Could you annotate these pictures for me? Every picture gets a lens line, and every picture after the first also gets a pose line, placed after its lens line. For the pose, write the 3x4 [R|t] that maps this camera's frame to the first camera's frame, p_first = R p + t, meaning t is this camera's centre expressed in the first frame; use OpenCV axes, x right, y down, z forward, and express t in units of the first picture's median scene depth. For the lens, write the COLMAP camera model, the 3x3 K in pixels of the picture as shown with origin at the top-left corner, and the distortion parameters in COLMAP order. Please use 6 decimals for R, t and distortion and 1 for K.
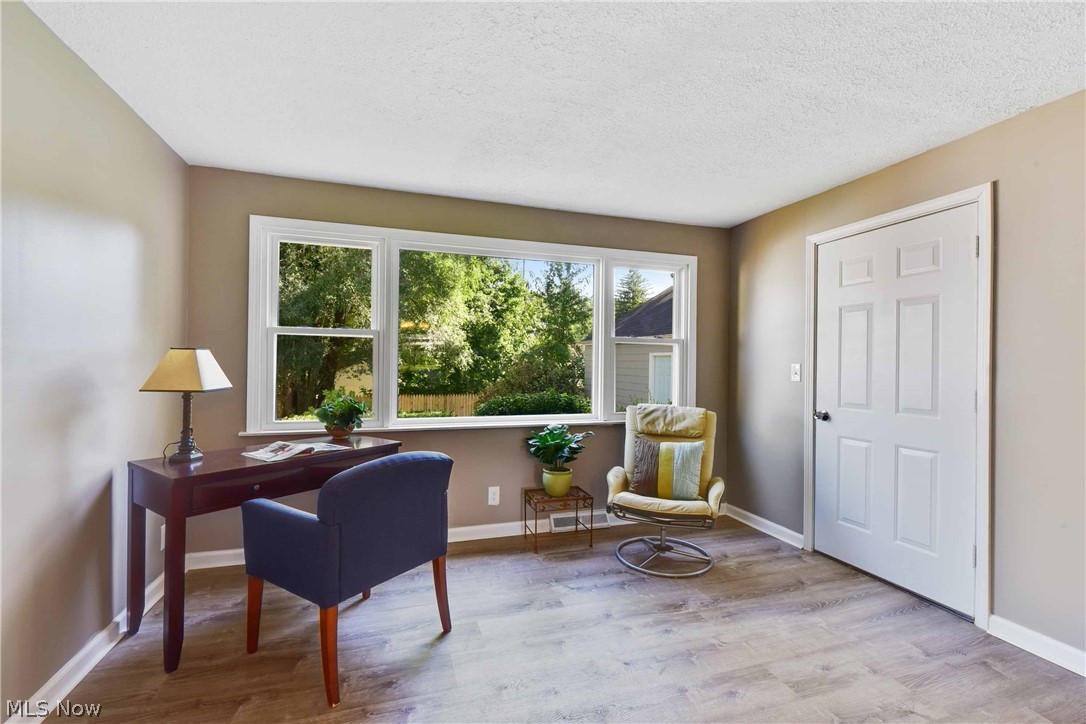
lens RADIAL K [[473.9, 0, 543.2], [0, 473.9, 365.0], [0, 0, 1]] dist [0.003498, -0.000354]
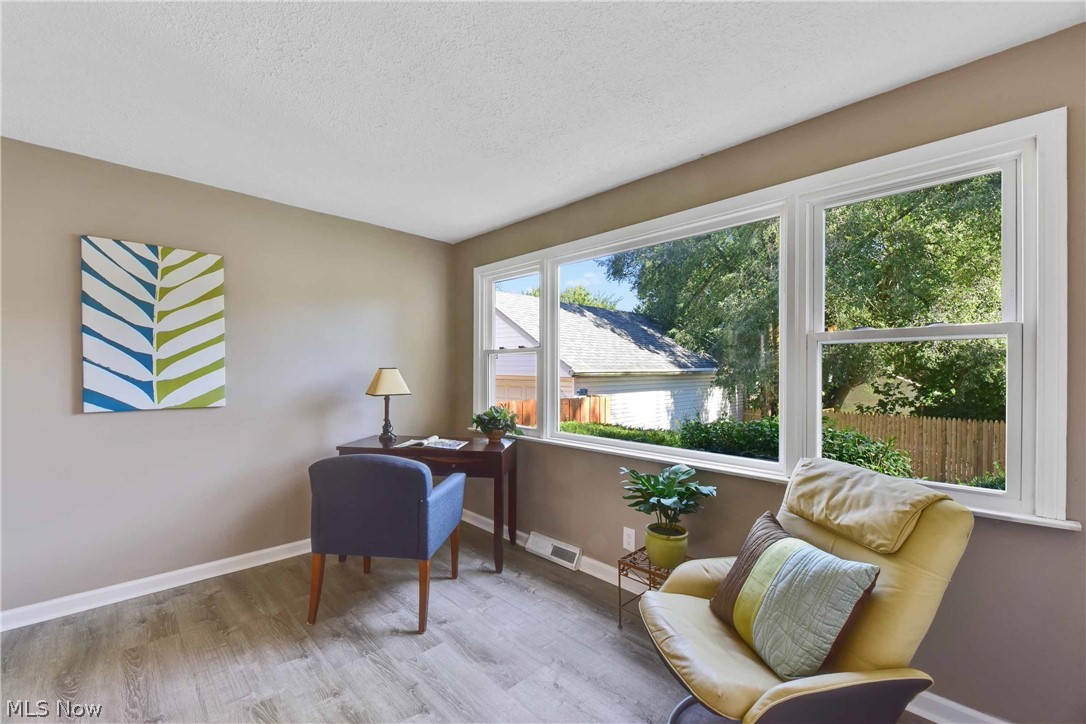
lens RADIAL K [[444.1, 0, 540.9], [0, 444.1, 372.3], [0, 0, 1]] dist [0.001449, 0.000647]
pose [[0.442086, -0.006651, -0.896948, 0.587861], [-0.005007, 0.999939, -0.009882, -0.007225], [0.896959, 0.008860, 0.442025, 0.580130]]
